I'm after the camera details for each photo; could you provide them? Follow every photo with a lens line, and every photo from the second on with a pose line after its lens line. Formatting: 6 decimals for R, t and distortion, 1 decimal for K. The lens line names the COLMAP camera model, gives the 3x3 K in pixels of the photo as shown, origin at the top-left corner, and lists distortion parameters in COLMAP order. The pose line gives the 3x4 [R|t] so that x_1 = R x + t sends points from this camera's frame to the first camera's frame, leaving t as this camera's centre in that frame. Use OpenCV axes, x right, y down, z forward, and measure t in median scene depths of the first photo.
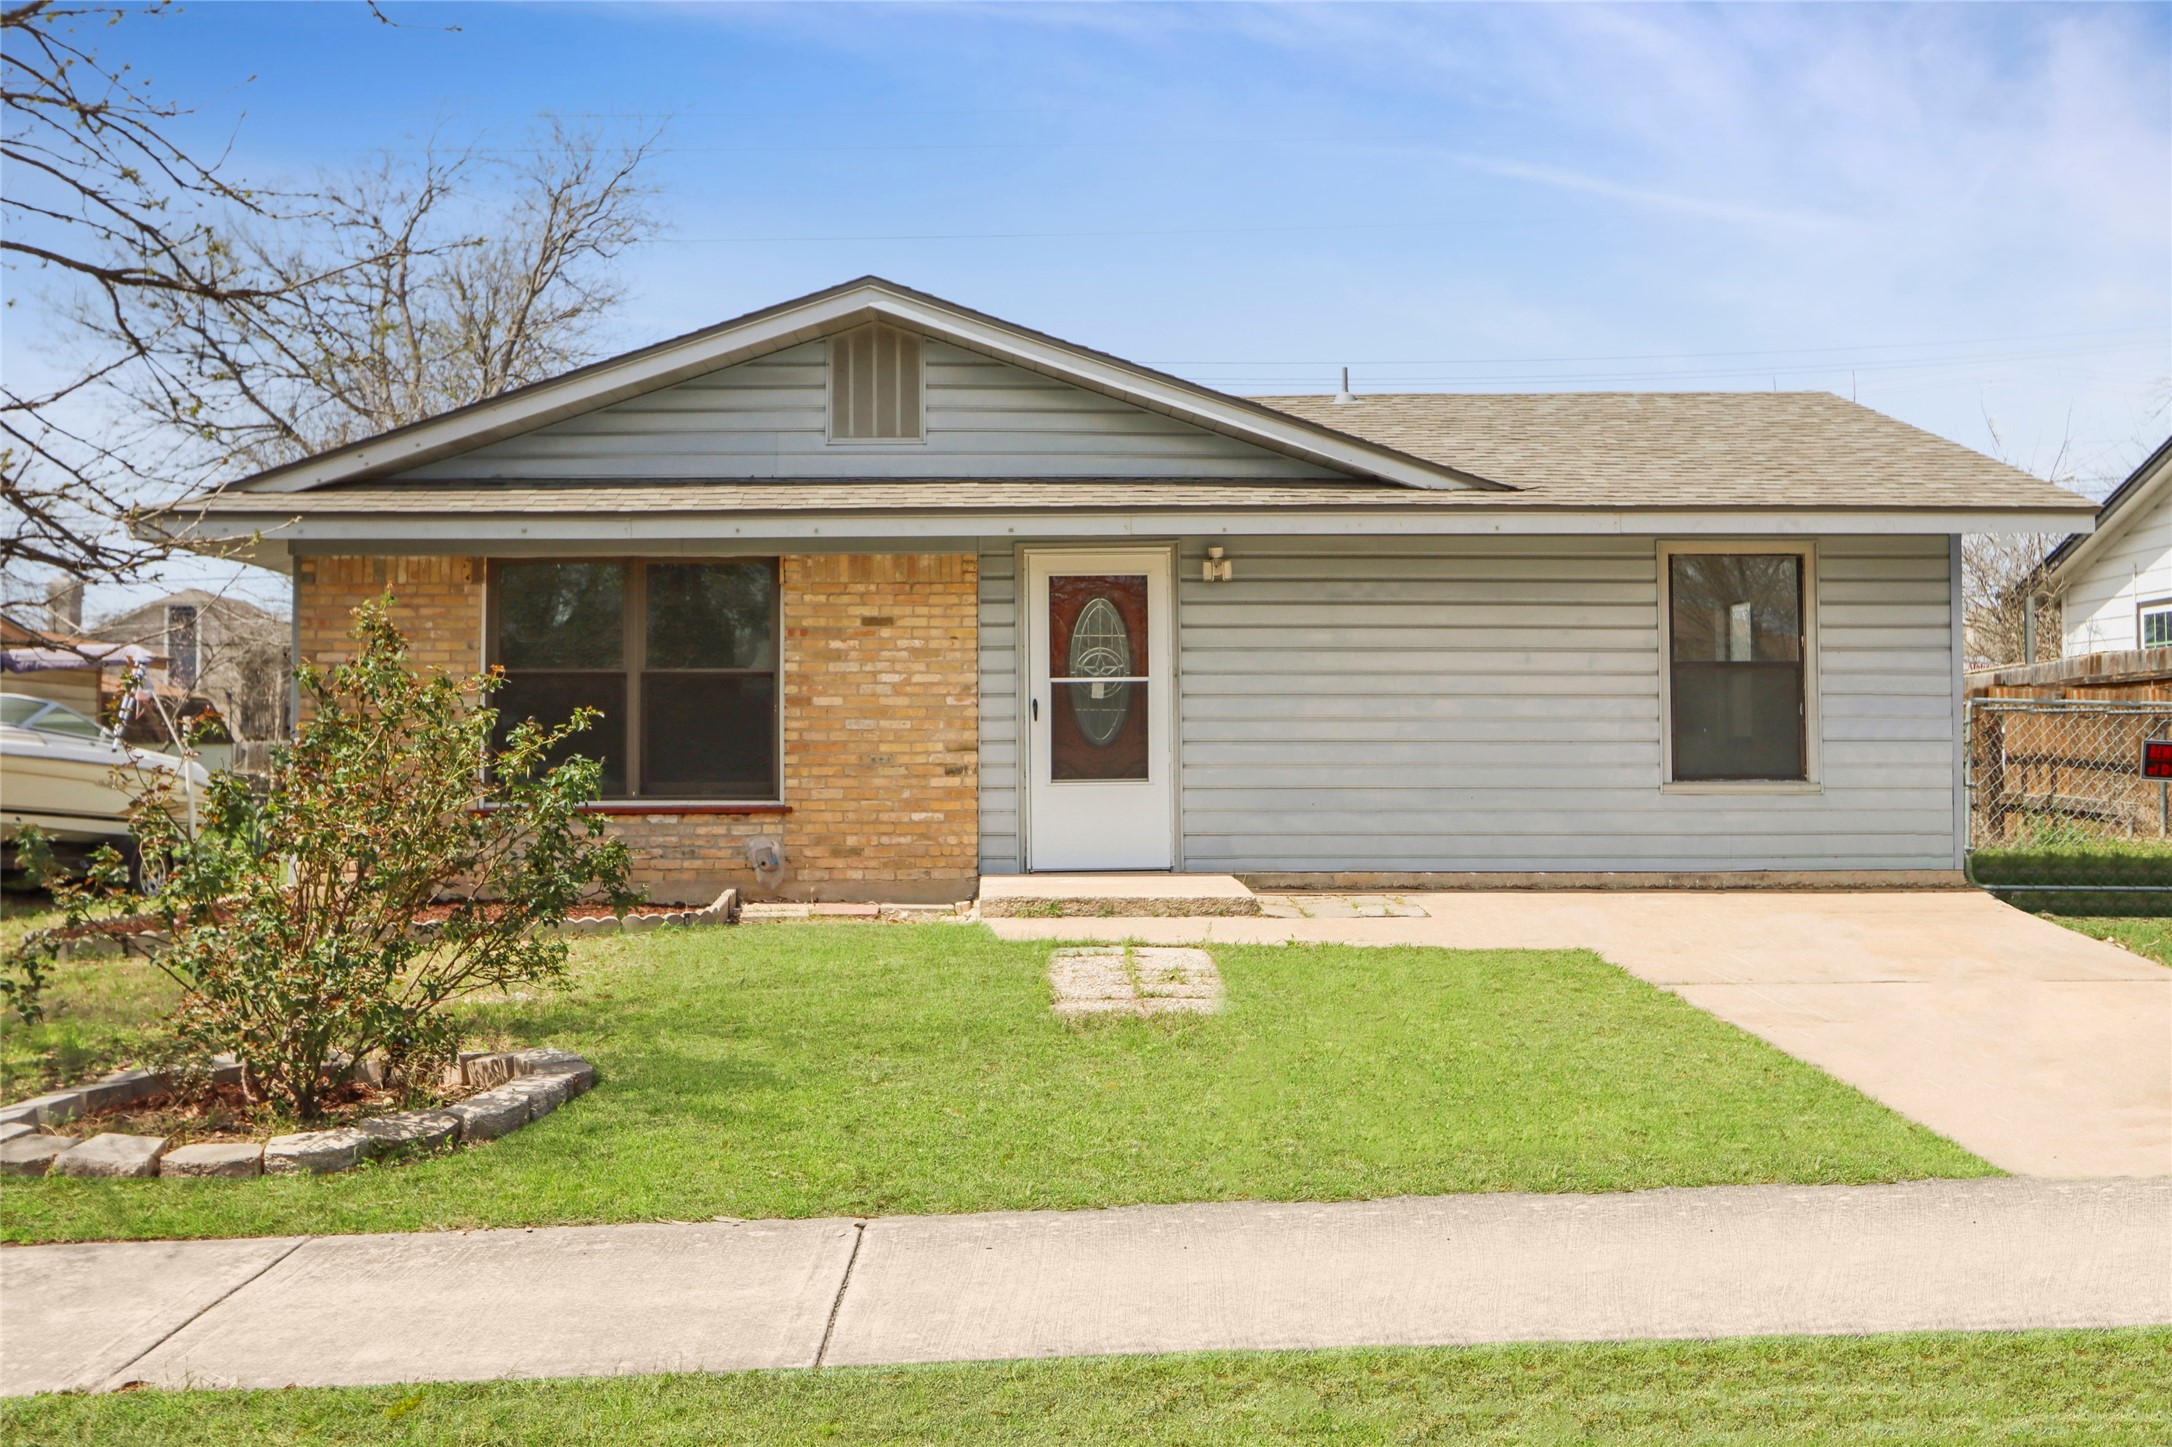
lens RADIAL K [[2165.3, 0, 1098.5], [0, 2165.3, 686.7], [0, 0, 1]] dist [0.013397, -0.004415]
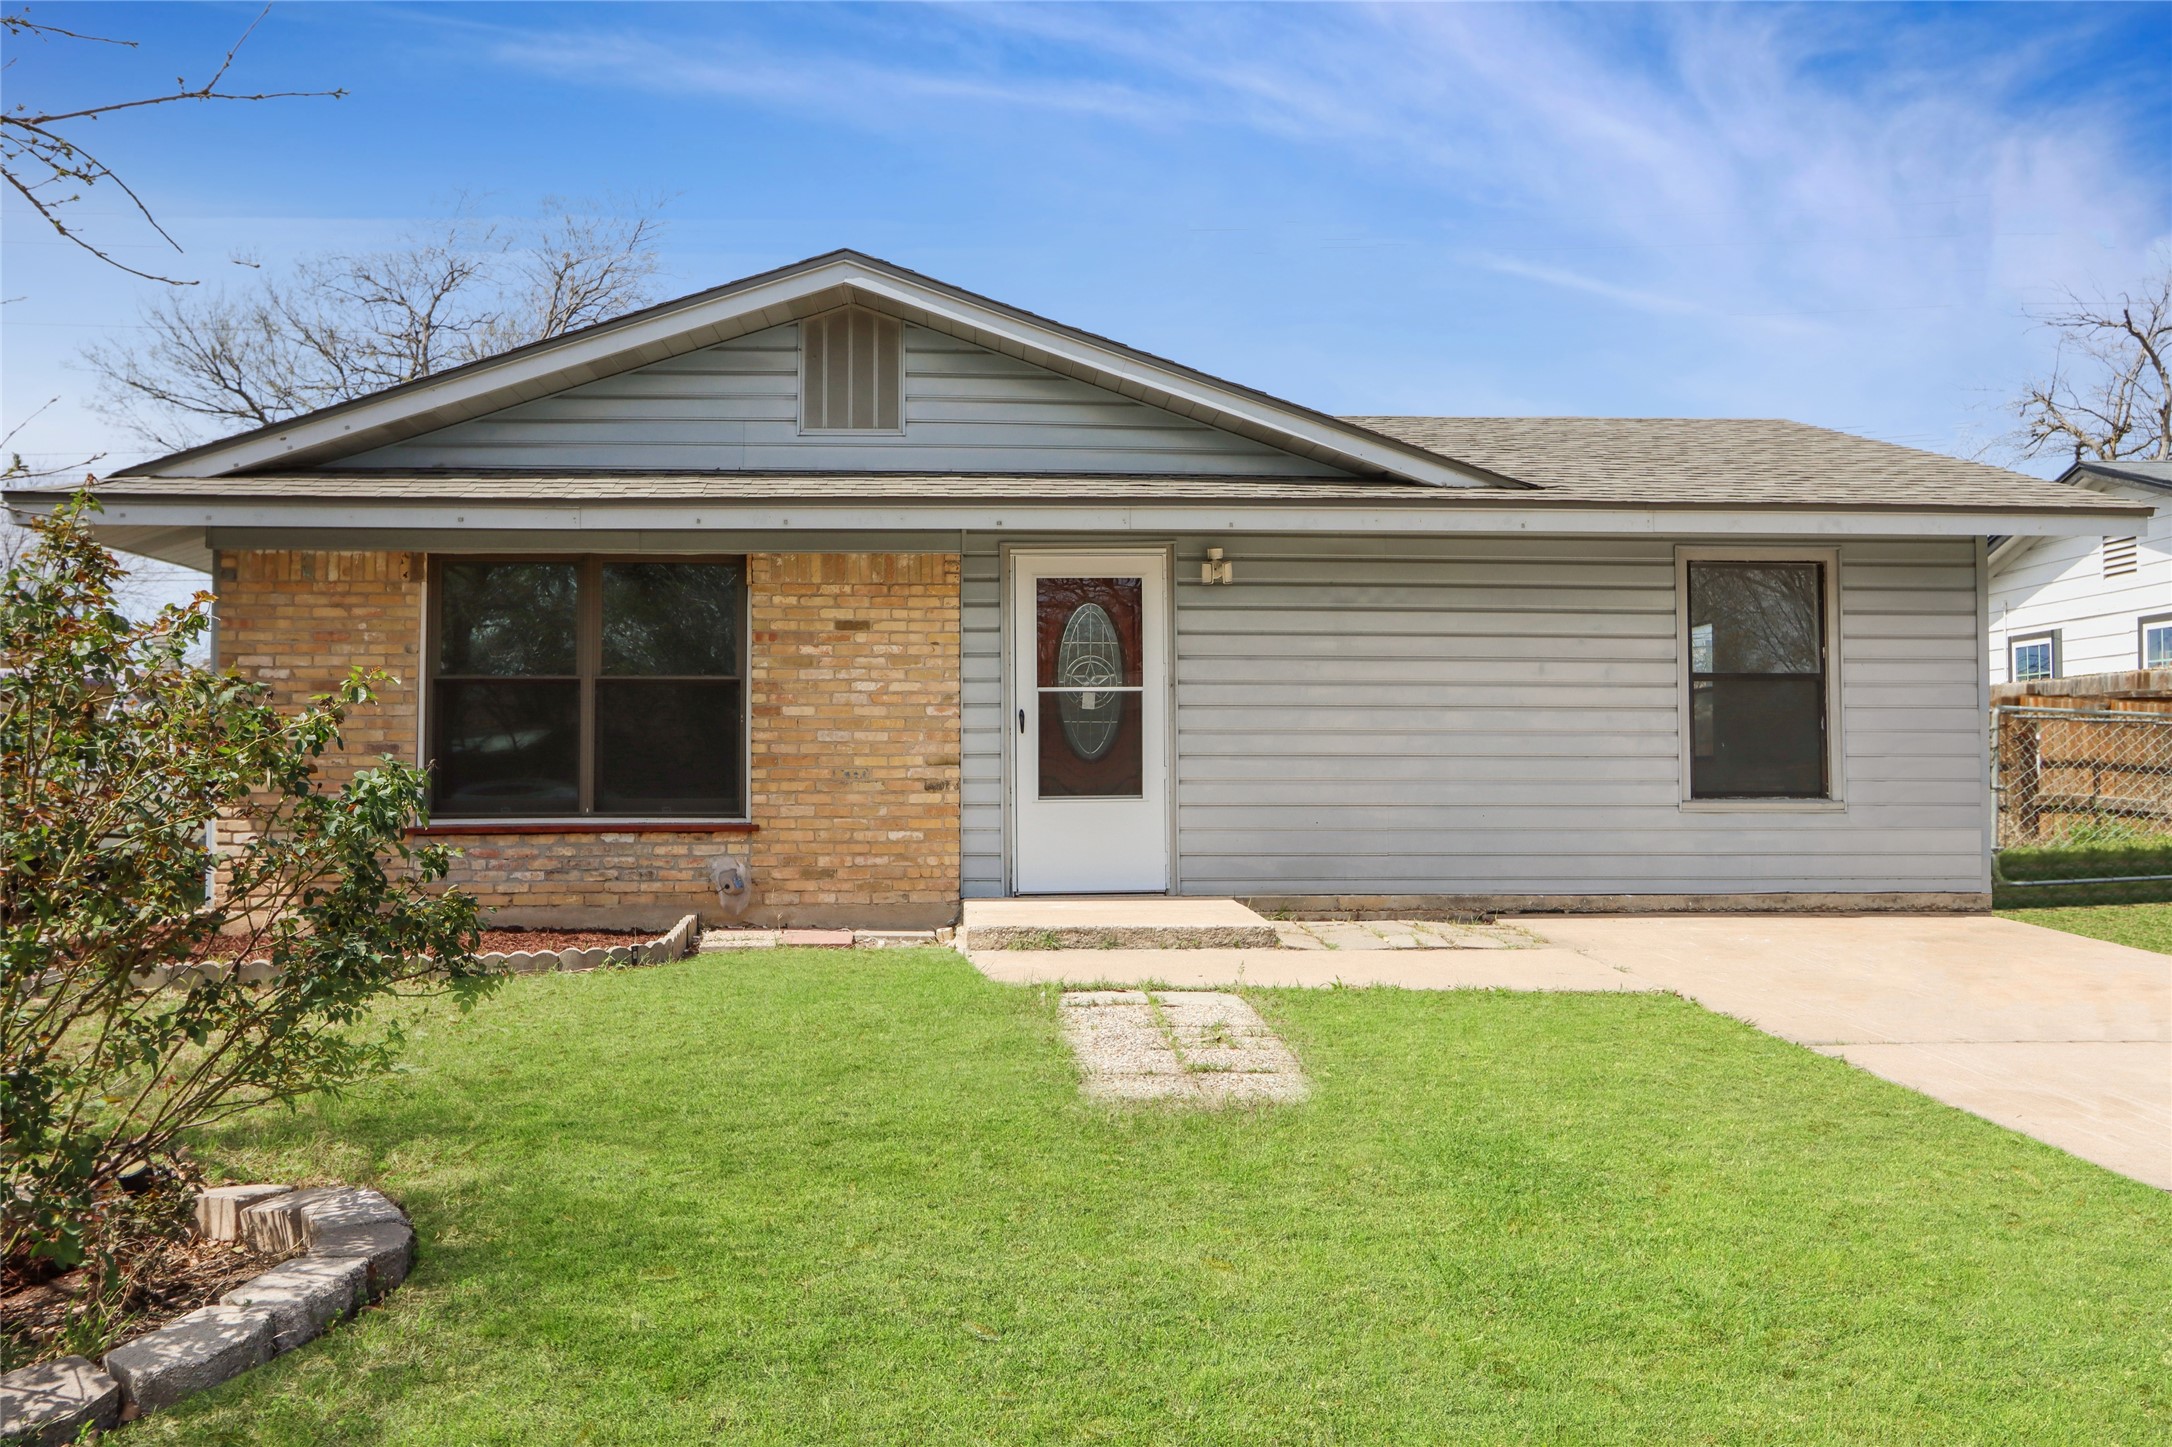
lens RADIAL K [[1739.7, 0, 1086.0], [0, 1739.7, 723.5], [0, 0, 1]] dist [-0.000861, 0.002504]
pose [[0.999446, 0.003116, 0.033122, -0.026463], [-0.003089, 0.999995, -0.000887, 0.012268], [-0.033125, 0.000785, 0.999451, 0.250306]]
